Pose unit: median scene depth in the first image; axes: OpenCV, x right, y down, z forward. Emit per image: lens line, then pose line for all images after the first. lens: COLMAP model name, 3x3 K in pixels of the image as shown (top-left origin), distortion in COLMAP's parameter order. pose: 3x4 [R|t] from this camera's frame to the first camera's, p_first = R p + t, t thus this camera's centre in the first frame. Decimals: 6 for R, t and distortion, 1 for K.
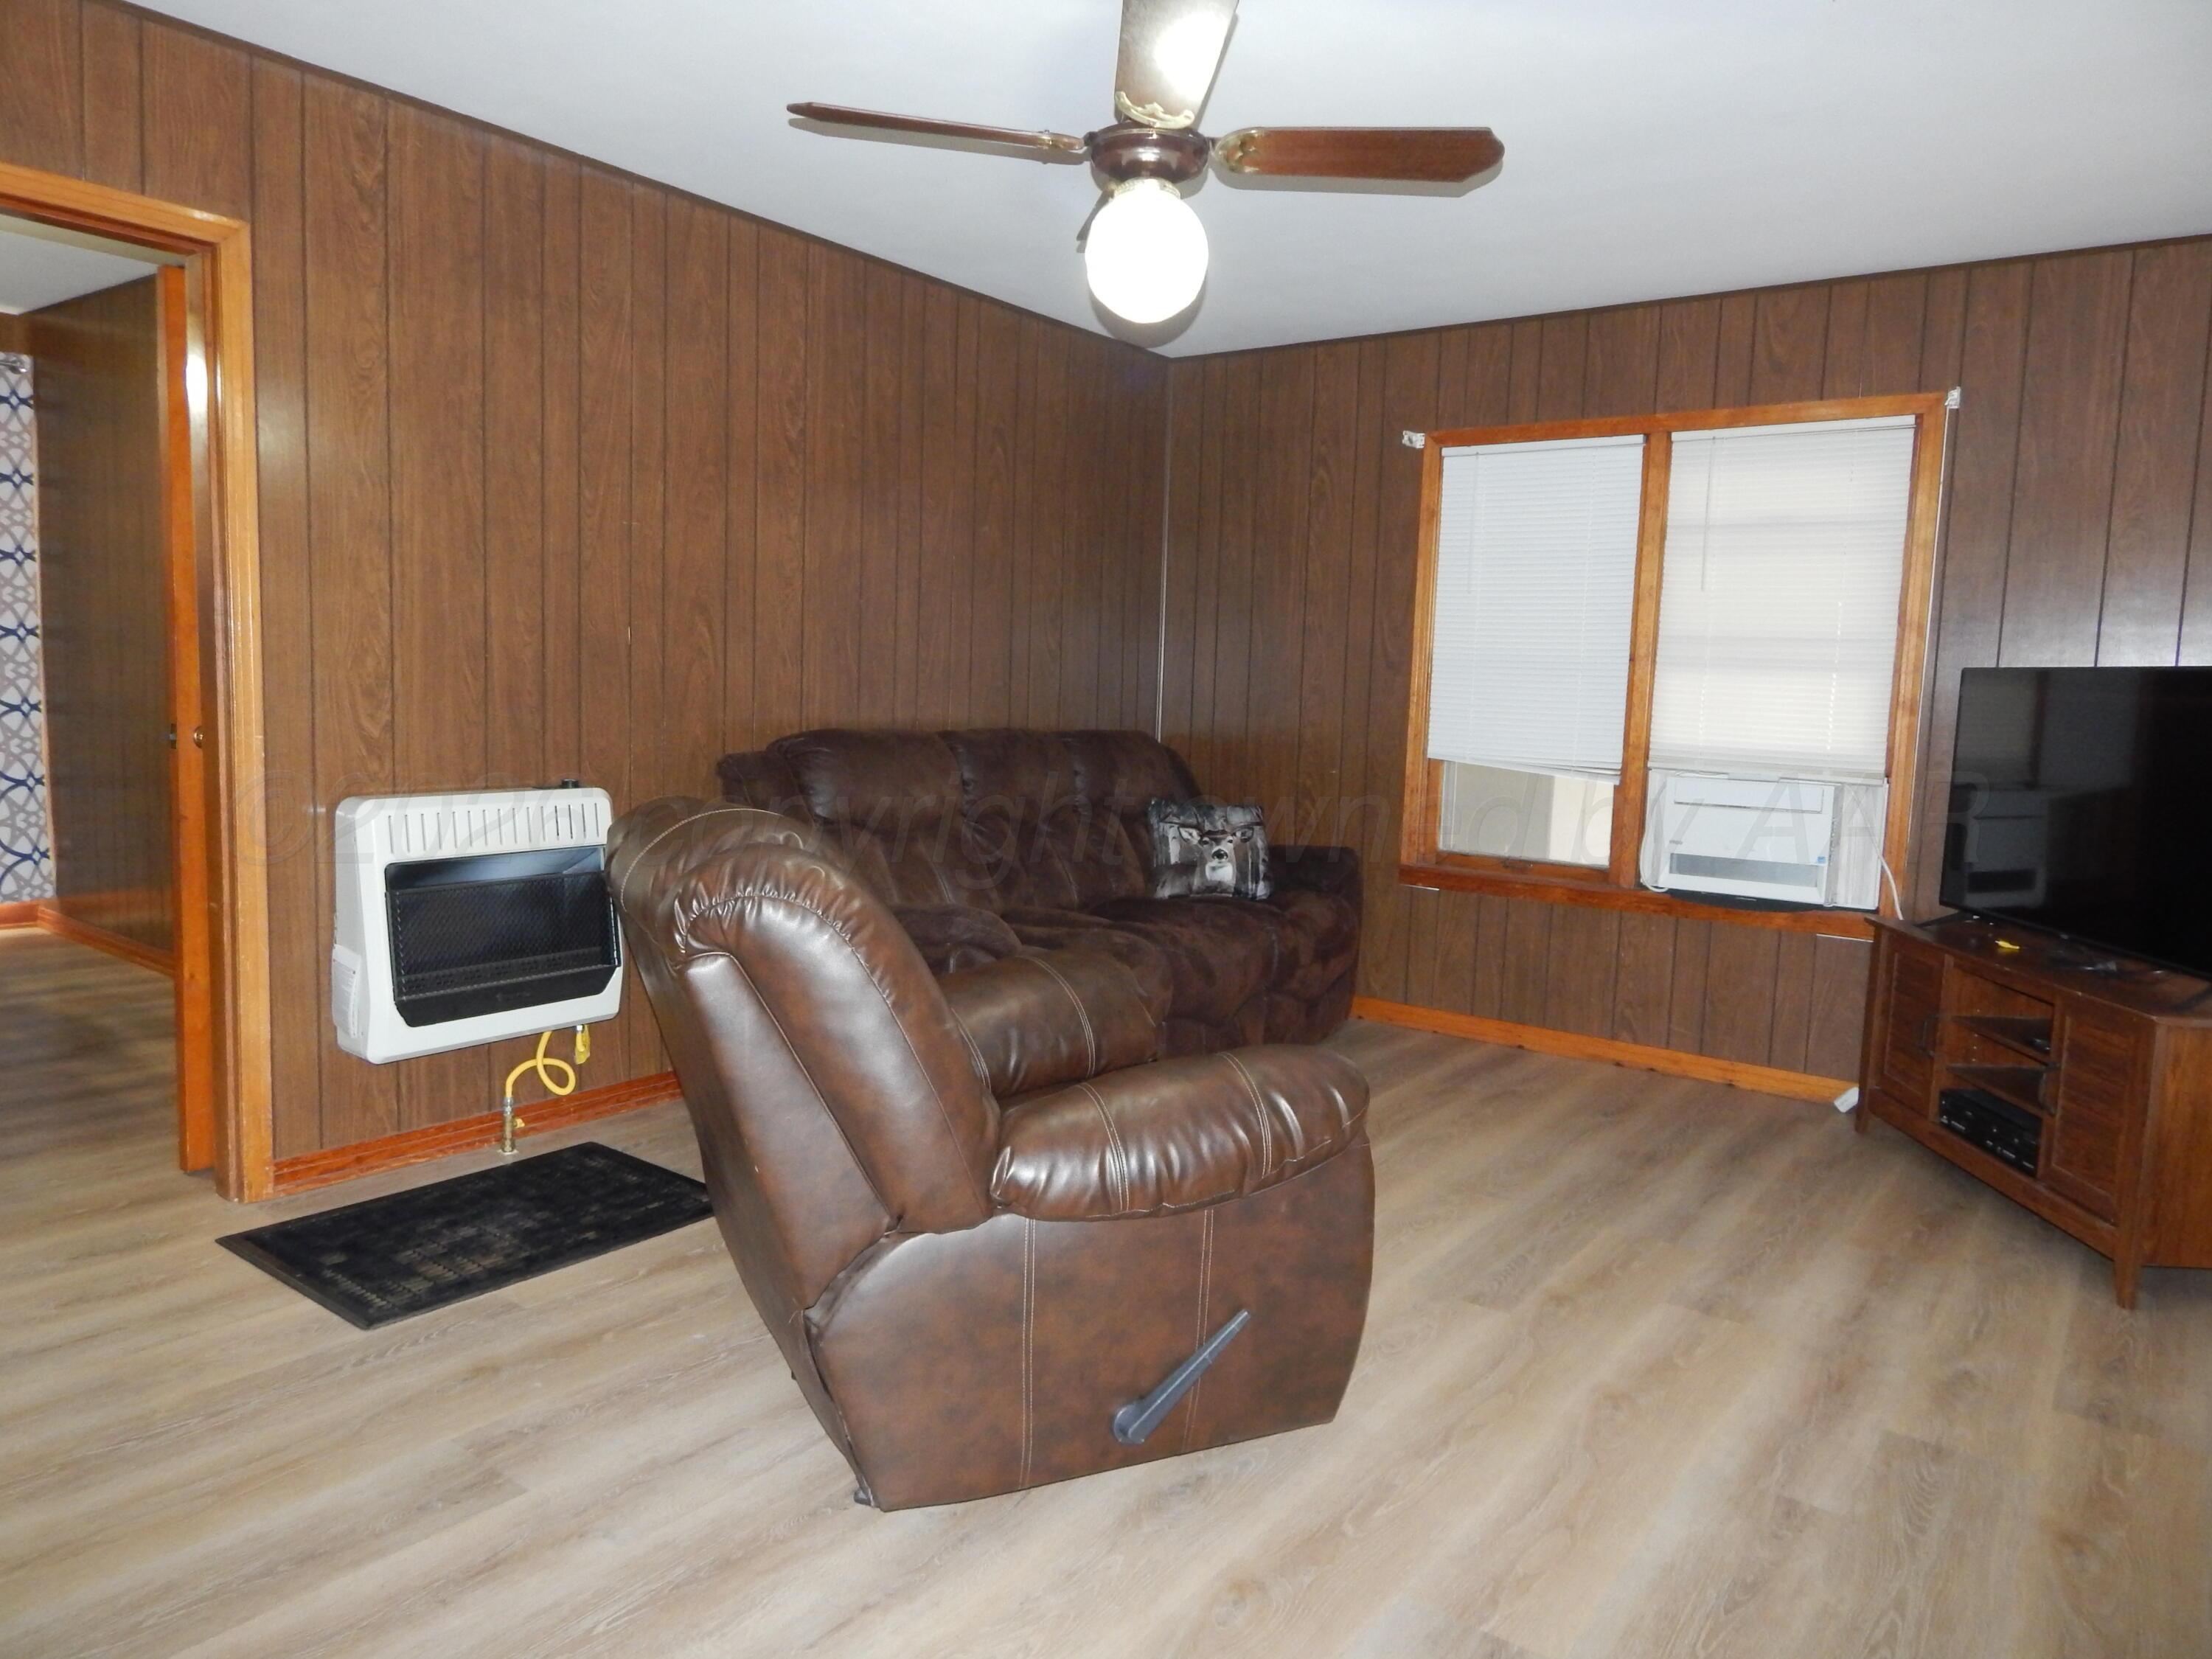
lens RADIAL K [[1448.3, 0, 1088.3], [0, 1448.3, 830.8], [0, 0, 1]] dist [0.007894, -0.011068]
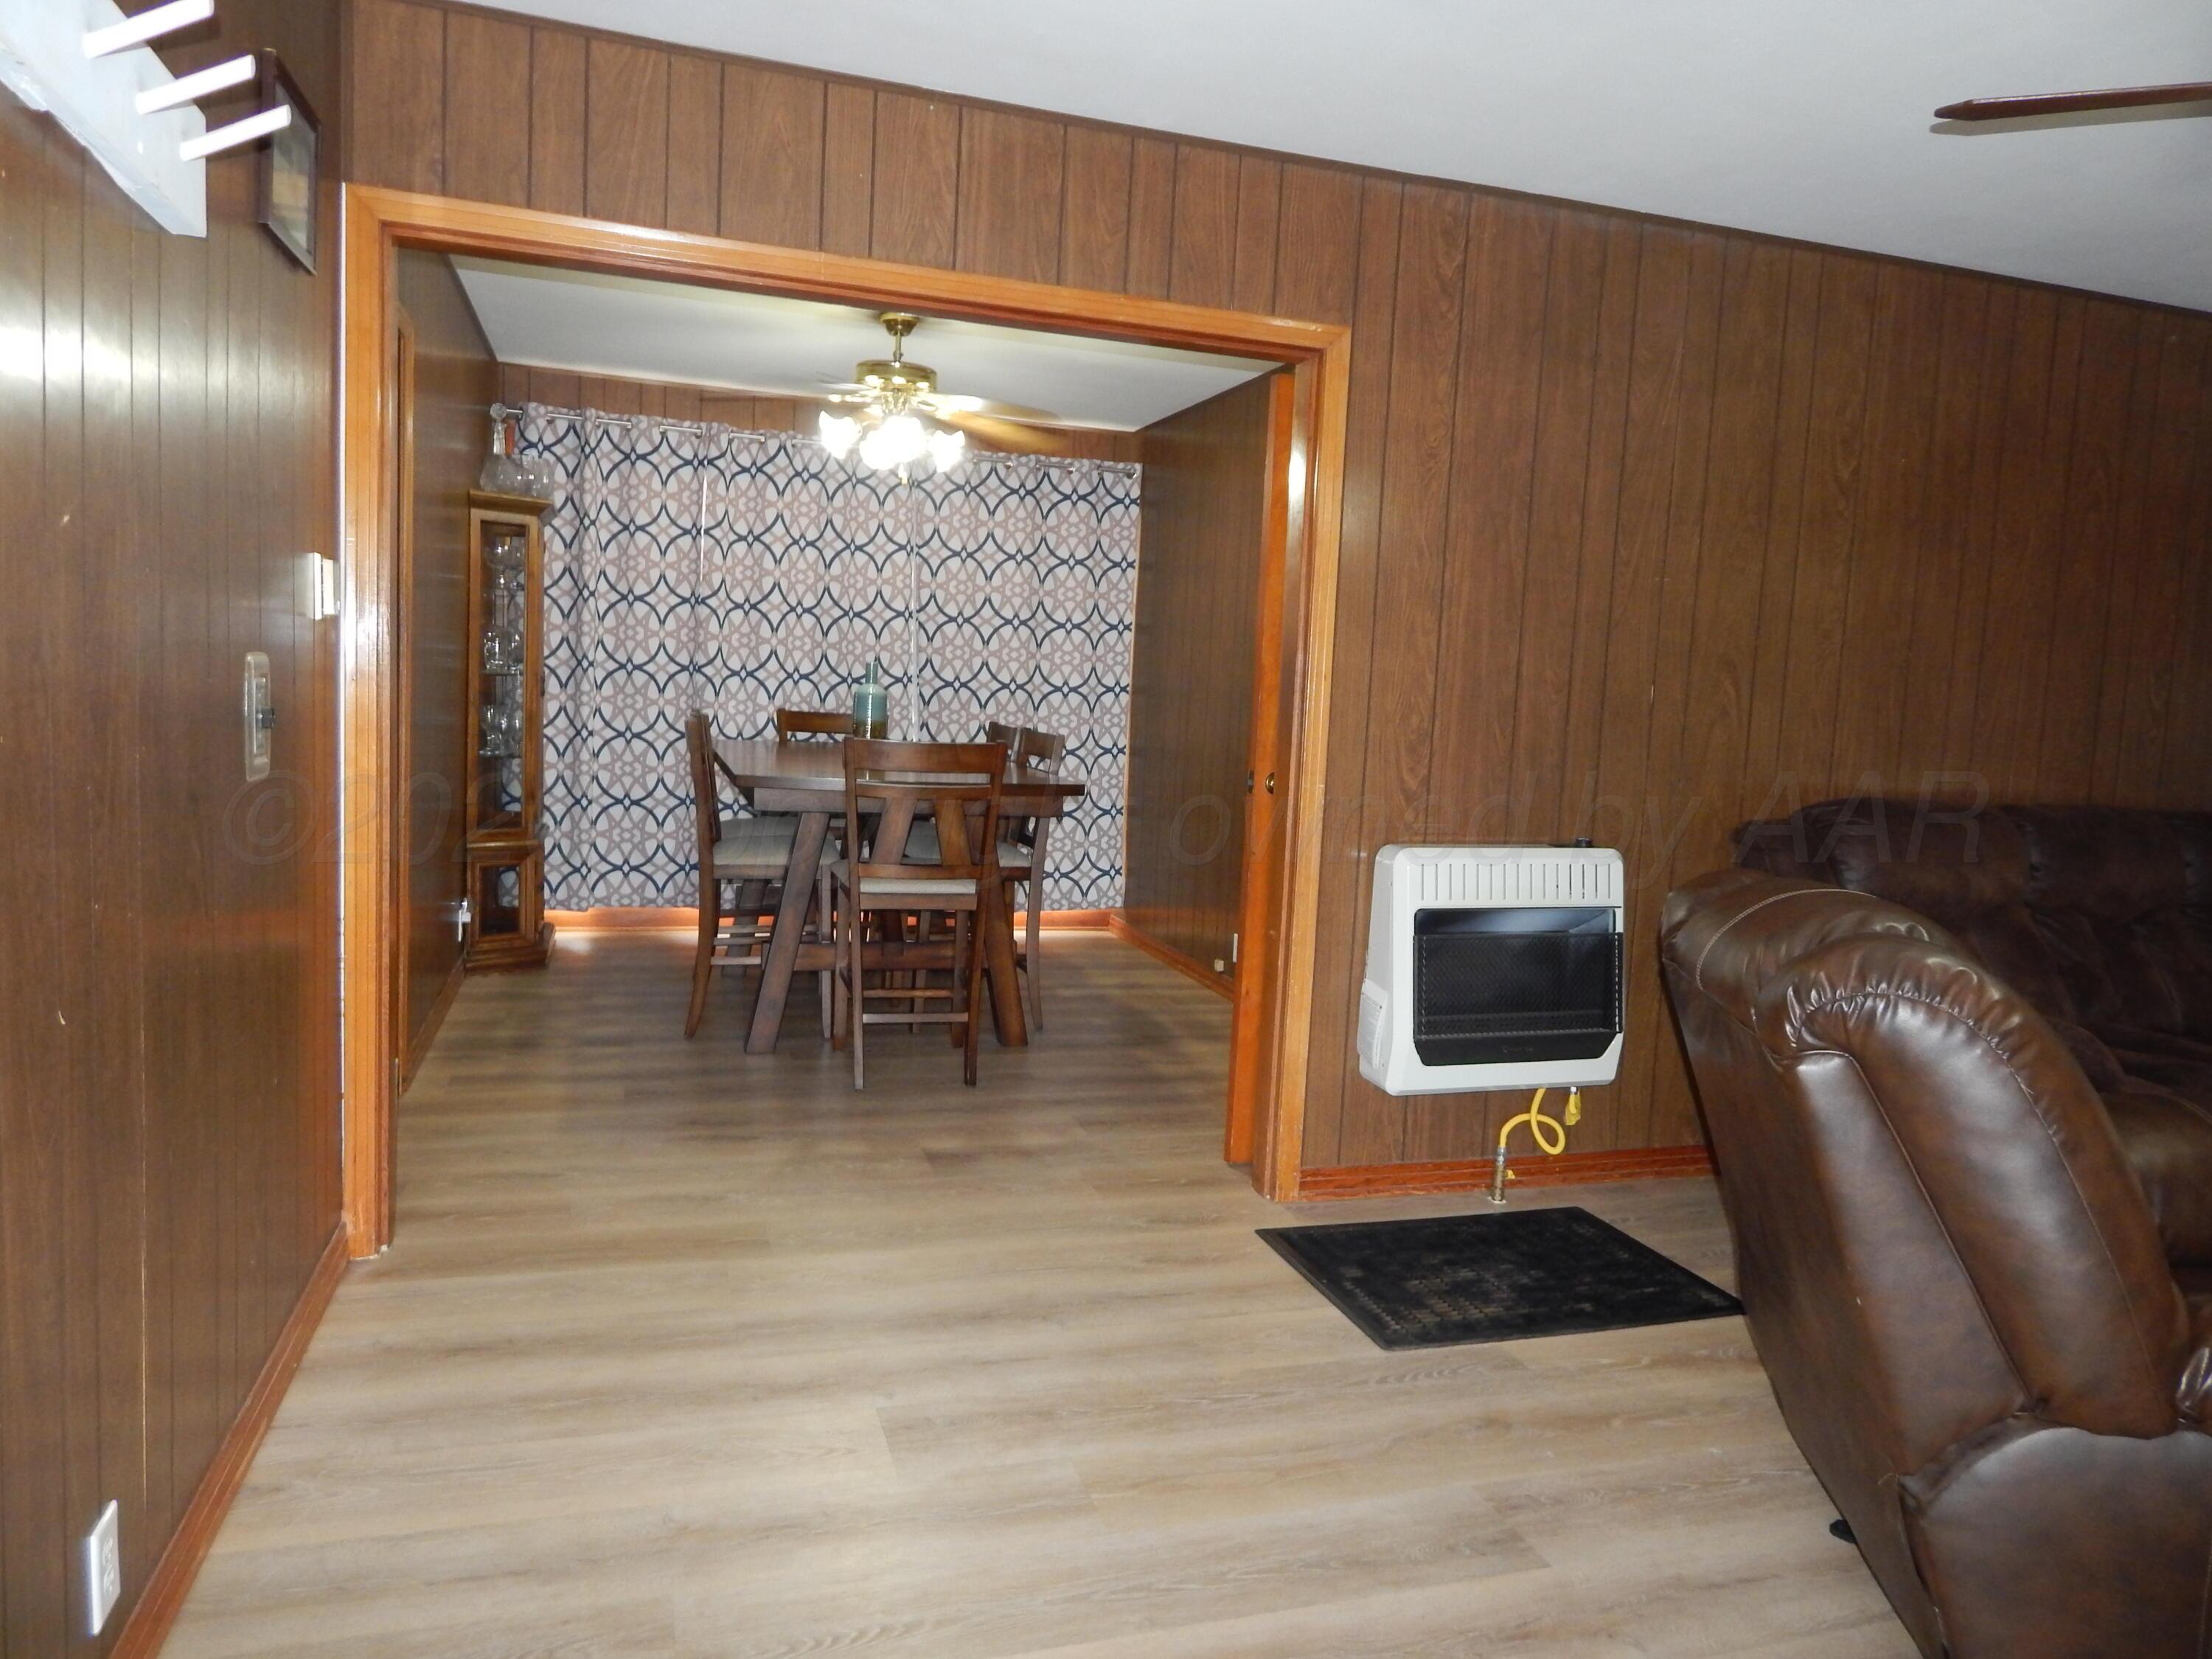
lens RADIAL K [[1448.3, 0, 1110.4], [0, 1448.3, 834.8], [0, 0, 1]] dist [0.007894, -0.011068]
pose [[0.818179, 0.058037, -0.572027, -0.061495], [-0.077580, 0.996938, -0.009815, -0.003552], [0.569706, 0.052408, 0.820176, -0.000848]]
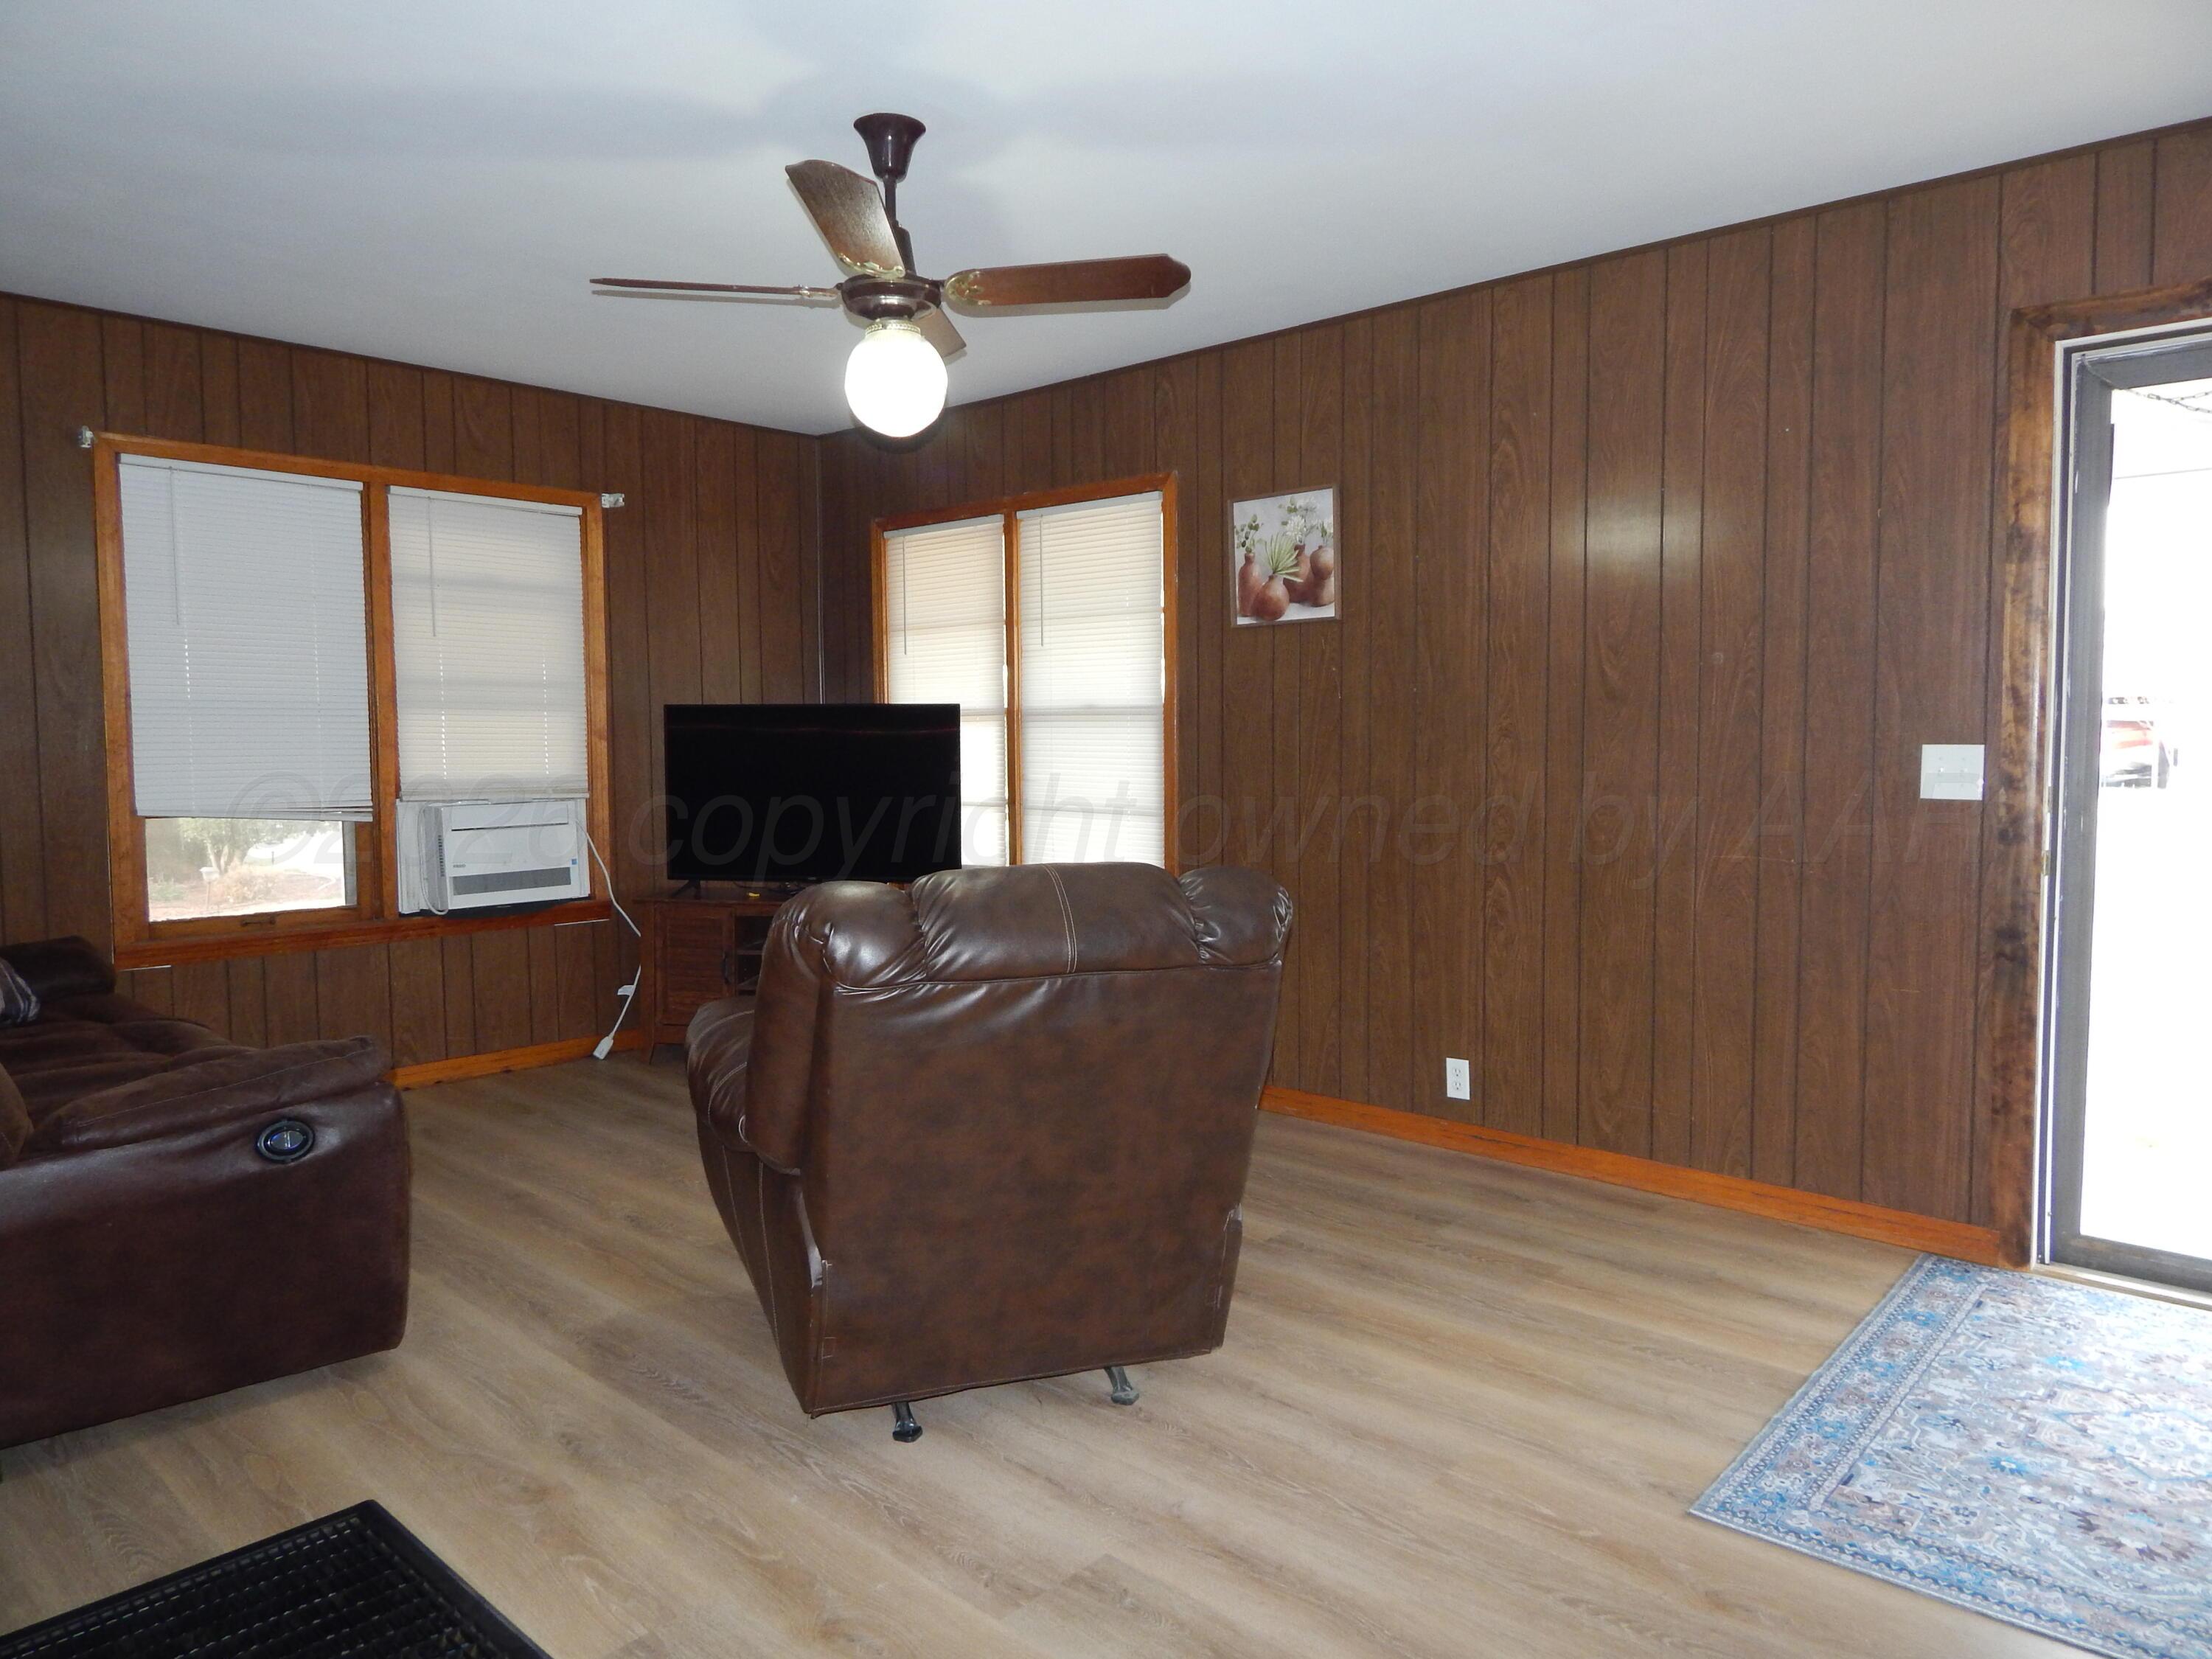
lens RADIAL K [[1448.3, 0, 1101.6], [0, 1448.3, 836.3], [0, 0, 1]] dist [0.007894, -0.011068]
pose [[0.084212, -0.101293, 0.991286, -0.831965], [0.113809, 0.989288, 0.091420, -0.077470], [-0.989927, 0.105118, 0.094838, 0.539125]]
